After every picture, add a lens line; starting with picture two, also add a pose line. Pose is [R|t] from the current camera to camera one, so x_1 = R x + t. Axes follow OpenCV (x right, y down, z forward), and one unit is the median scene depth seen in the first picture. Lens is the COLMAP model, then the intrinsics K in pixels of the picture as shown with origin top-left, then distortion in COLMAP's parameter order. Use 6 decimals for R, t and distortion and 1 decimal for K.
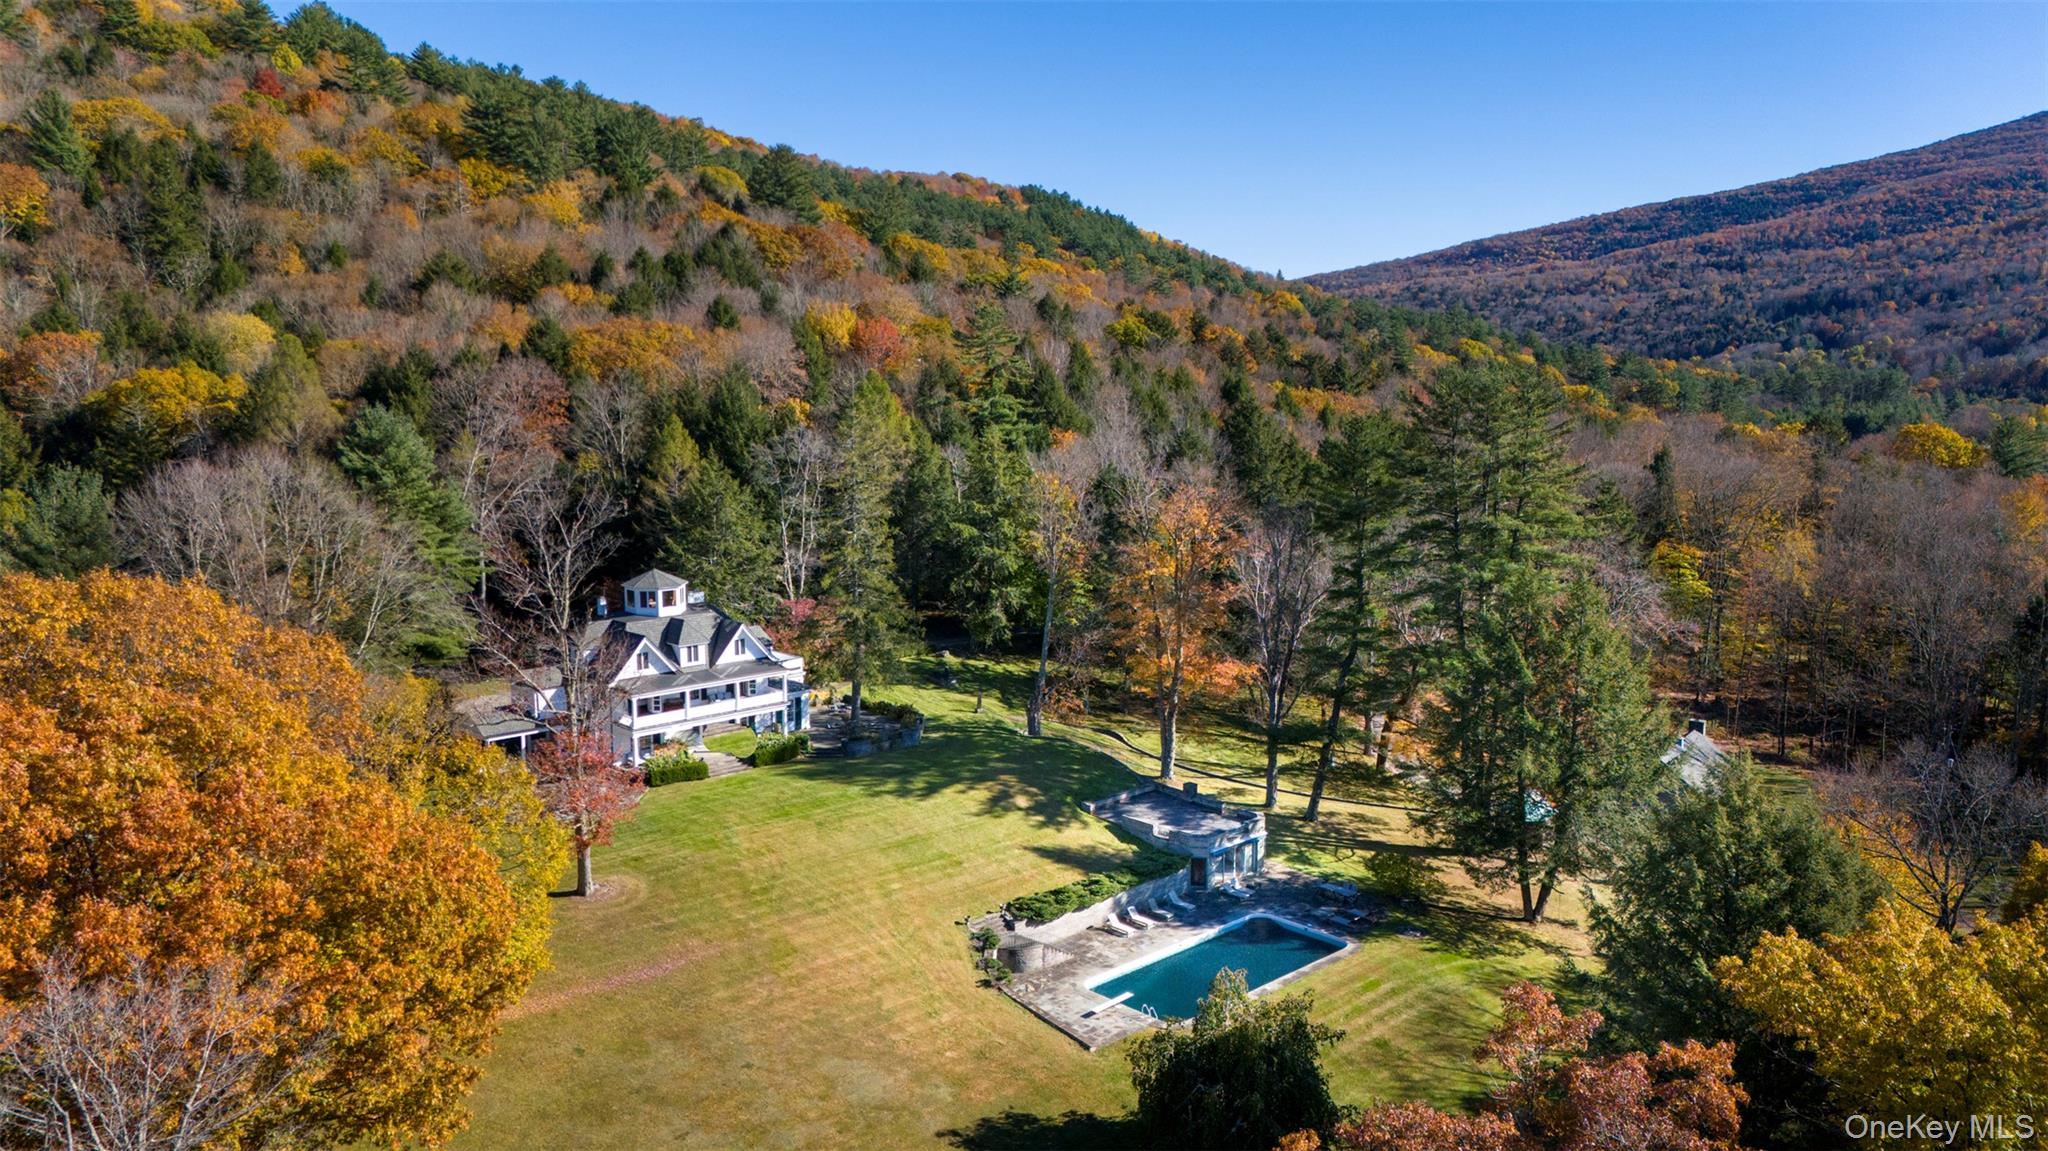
lens RADIAL K [[1611.7, 0, 1026.3], [0, 1611.7, 567.3], [0, 0, 1]] dist [0.104537, -0.029917]
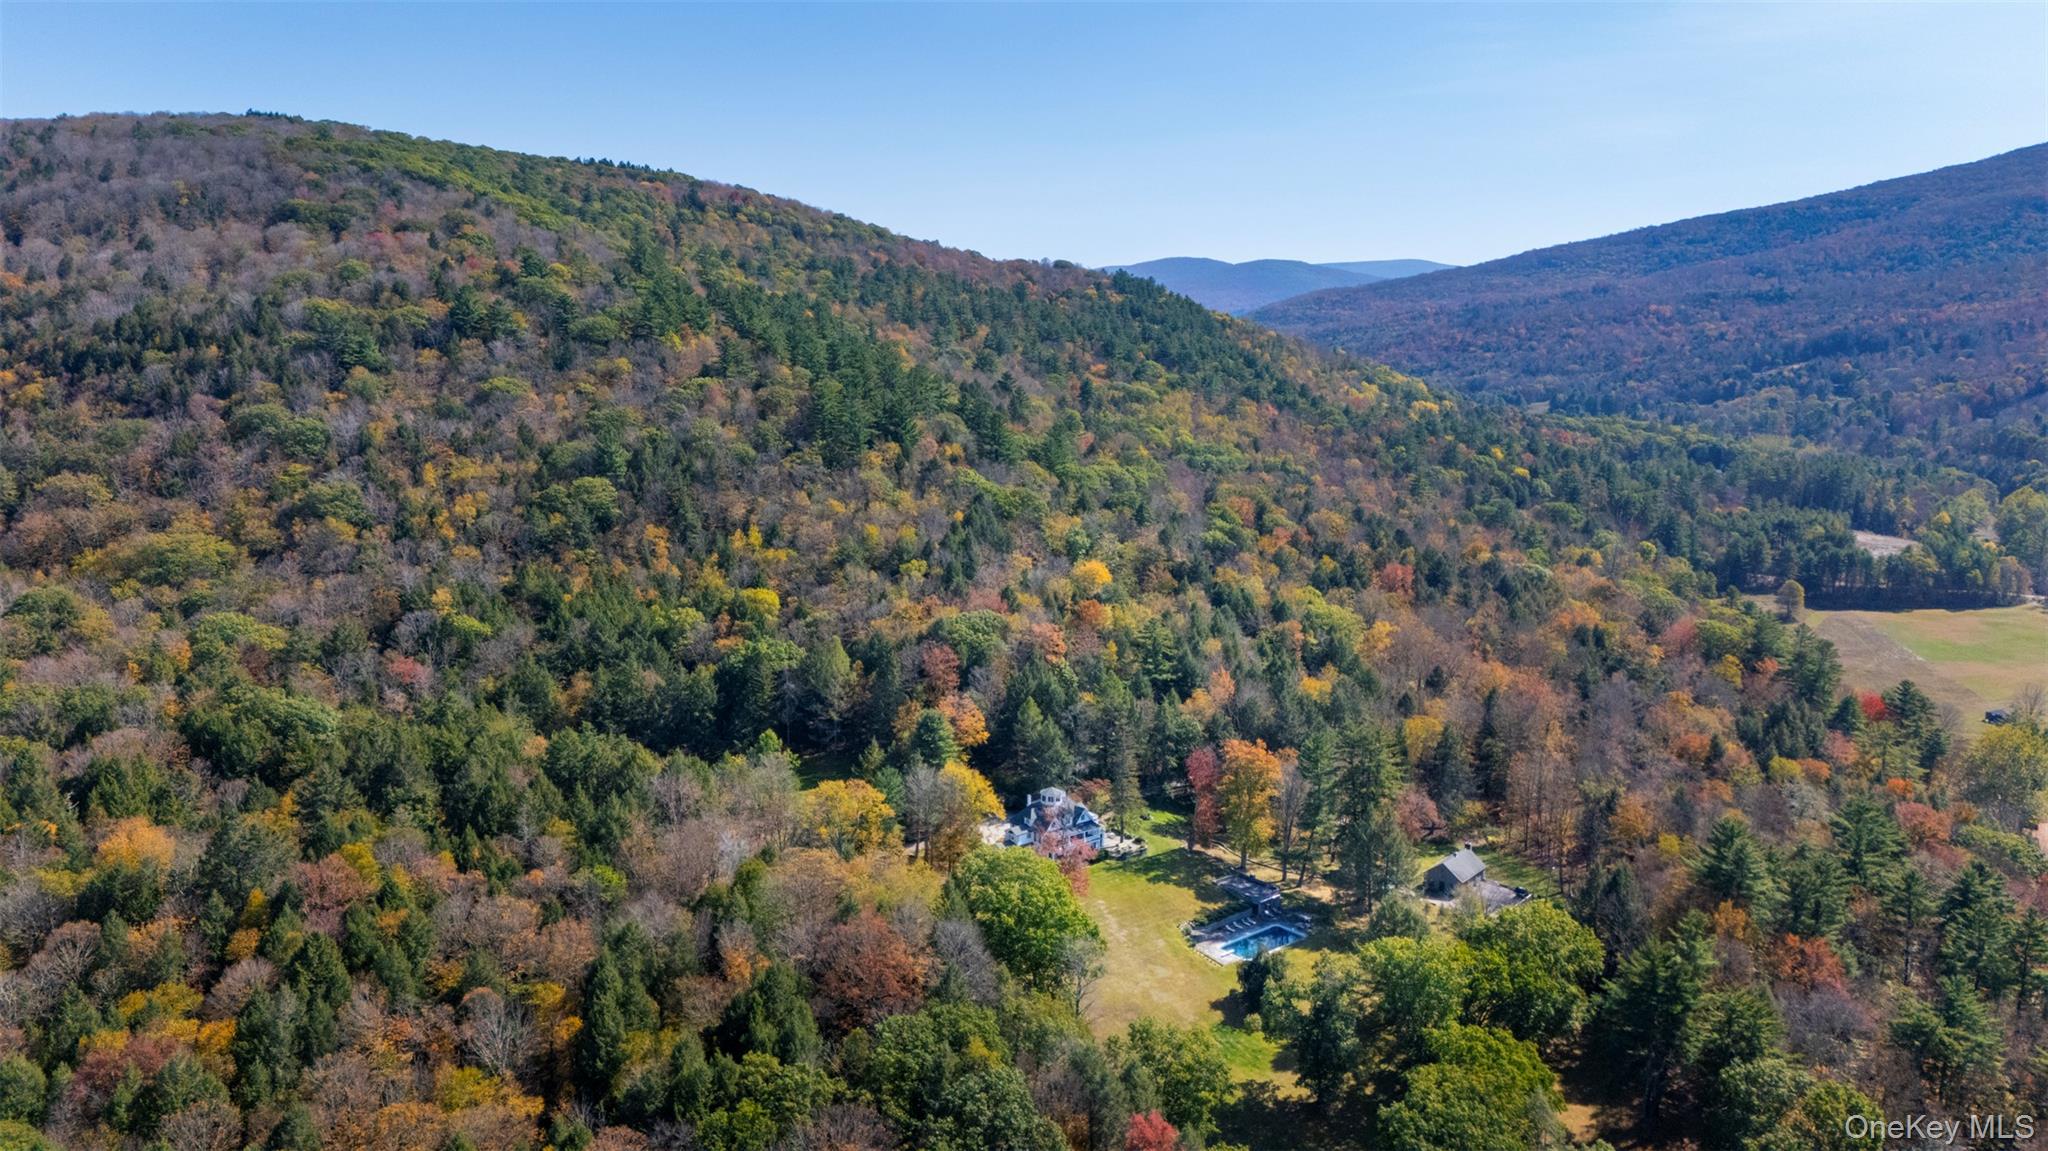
lens RADIAL K [[1611.7, 0, 1017.9], [0, 1611.7, 572.6], [0, 0, 1]] dist [0.104537, -0.029917]
pose [[0.998947, 0.010777, -0.044606, -0.011425], [-0.009839, 0.999727, 0.021195, -0.027914], [0.044822, -0.020734, 0.998780, -0.112708]]
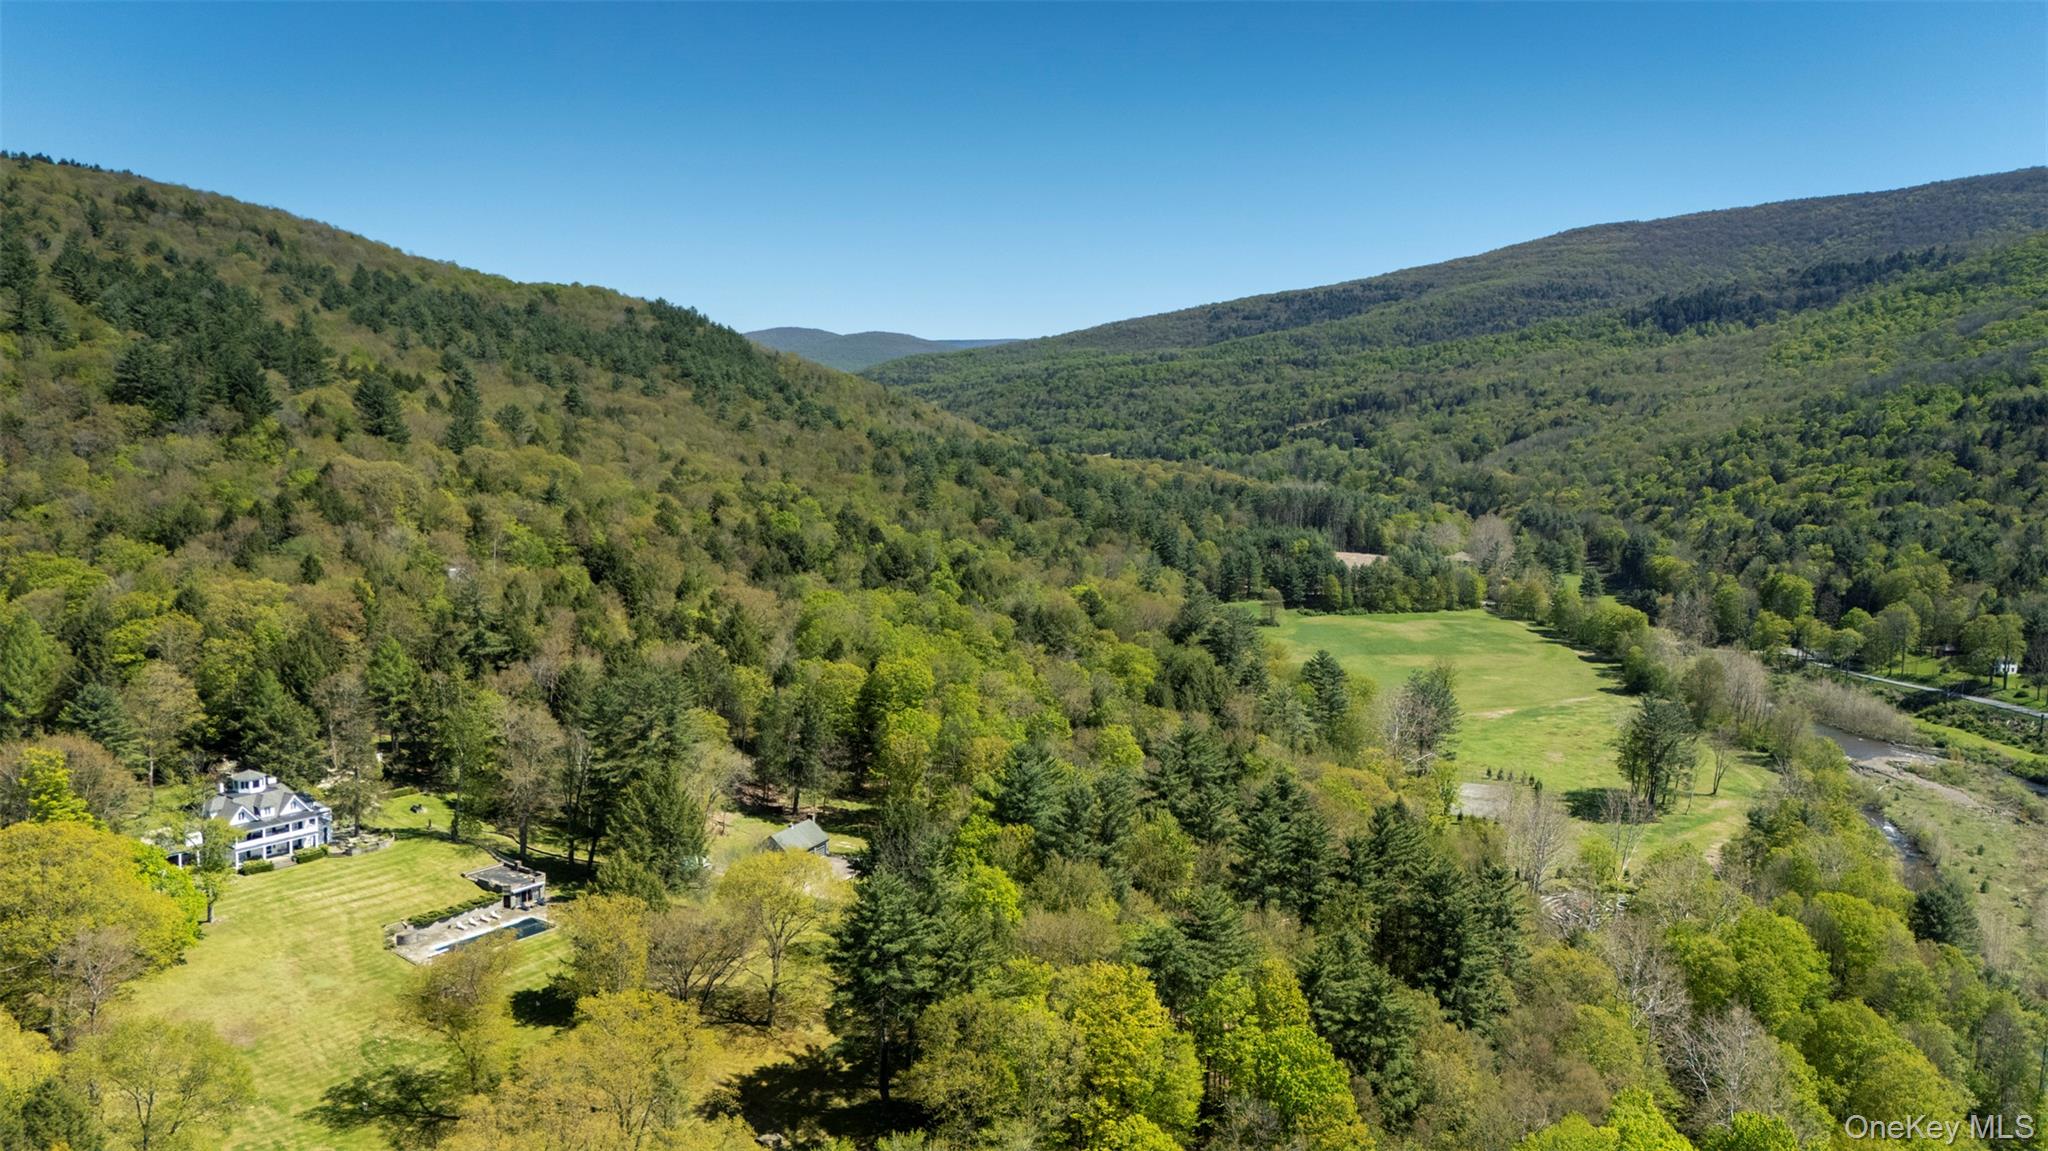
lens RADIAL K [[1611.7, 0, 1020.0], [0, 1611.7, 579.2], [0, 0, 1]] dist [0.104537, -0.029917]
pose [[0.982417, -0.004497, 0.186644, 0.023667], [0.008549, 0.999745, -0.020907, -0.012936], [-0.186502, 0.022135, 0.982205, -0.086029]]
